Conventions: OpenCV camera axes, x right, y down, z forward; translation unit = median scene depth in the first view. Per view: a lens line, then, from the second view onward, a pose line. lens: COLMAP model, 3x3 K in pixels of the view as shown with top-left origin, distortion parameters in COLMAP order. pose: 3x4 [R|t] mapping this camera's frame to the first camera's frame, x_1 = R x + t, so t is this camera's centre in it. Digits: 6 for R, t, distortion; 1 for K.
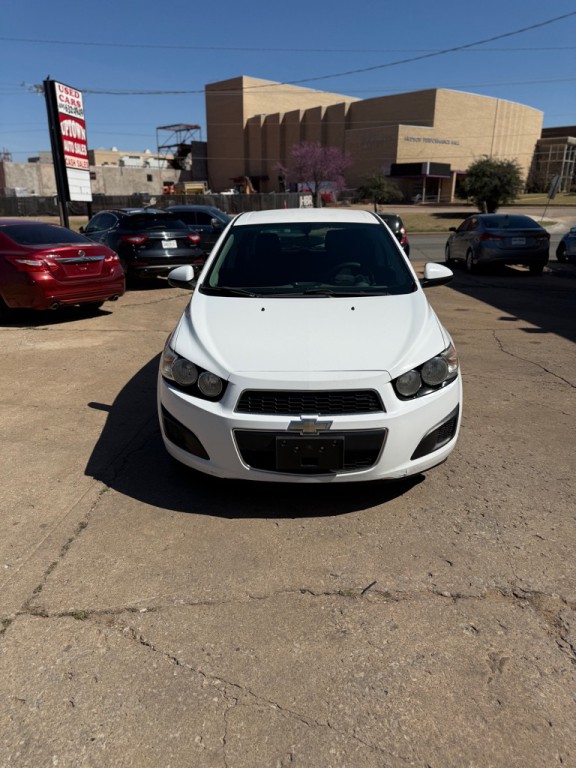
lens RADIAL K [[543.7, 0, 288.0], [0, 543.7, 384.0], [0, 0, 1]] dist [0.022034, -0.024834]
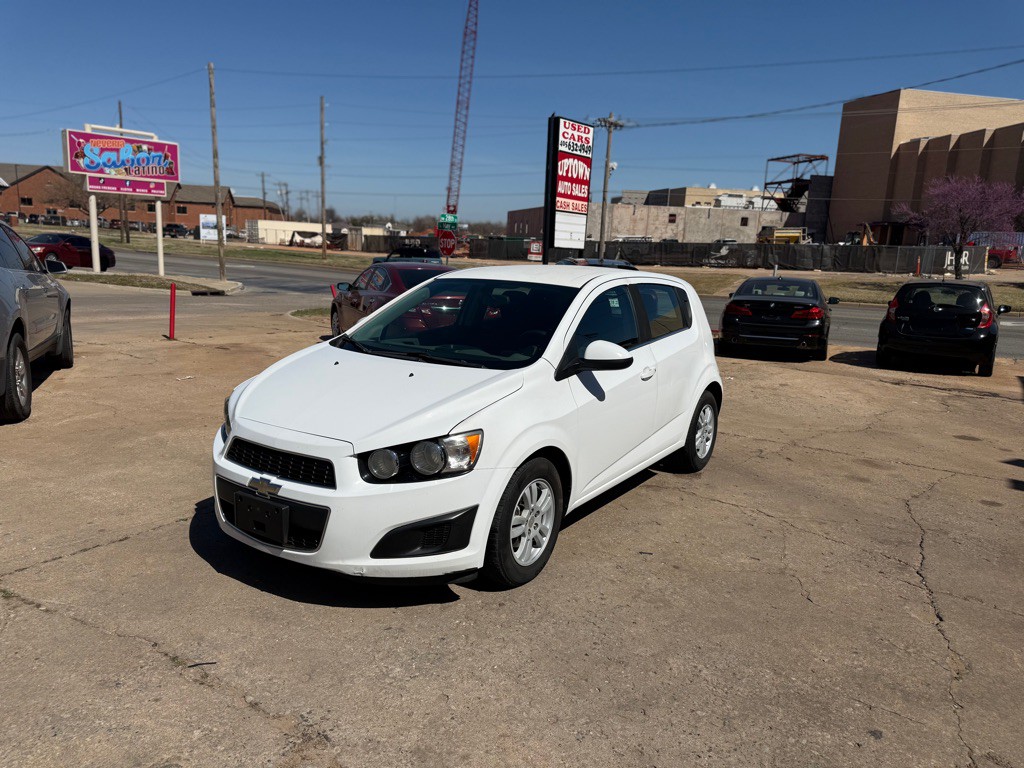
lens RADIAL K [[724.9, 0, 512.0], [0, 724.9, 384.0], [0, 0, 1]] dist [0.022034, -0.024834]
pose [[0.846745, 0.134179, -0.514799, 0.046605], [-0.204911, 0.975268, -0.082842, -0.003533], [0.490952, 0.175634, 0.853299, 0.005559]]
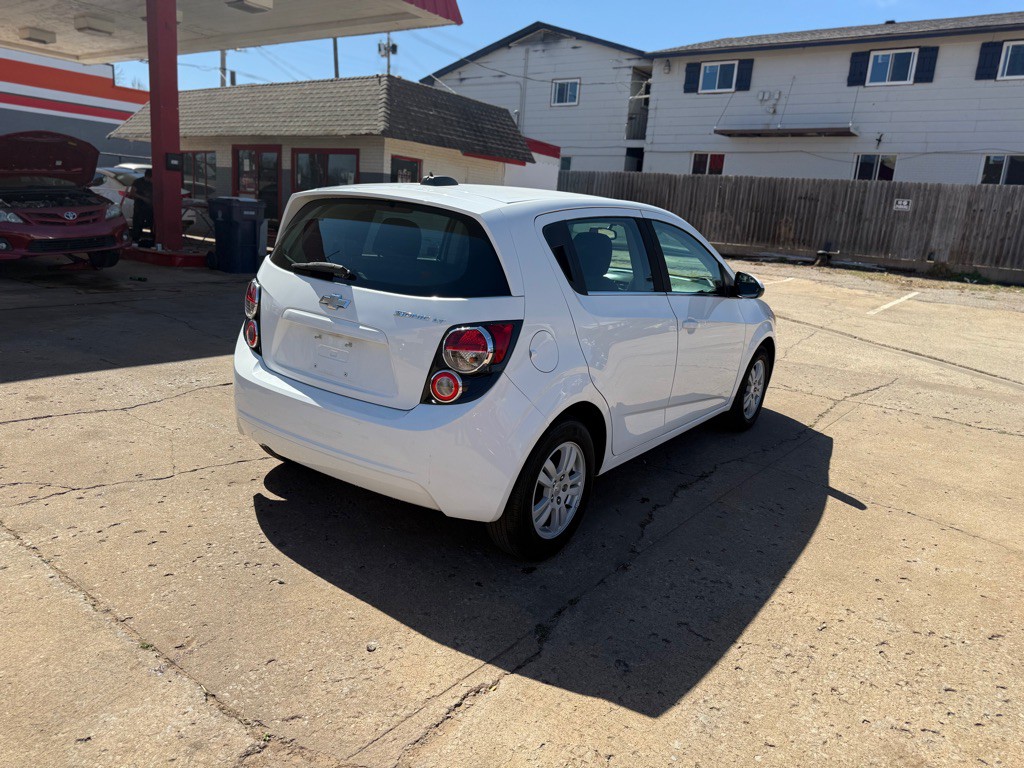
lens RADIAL K [[724.9, 0, 512.0], [0, 724.9, 384.0], [0, 0, 1]] dist [0.022034, -0.024834]
pose [[-0.823759, -0.193276, 0.532978, -0.036535], [0.100599, 0.875347, 0.472913, -0.044454], [-0.557944, 0.443183, -0.701632, 0.144286]]
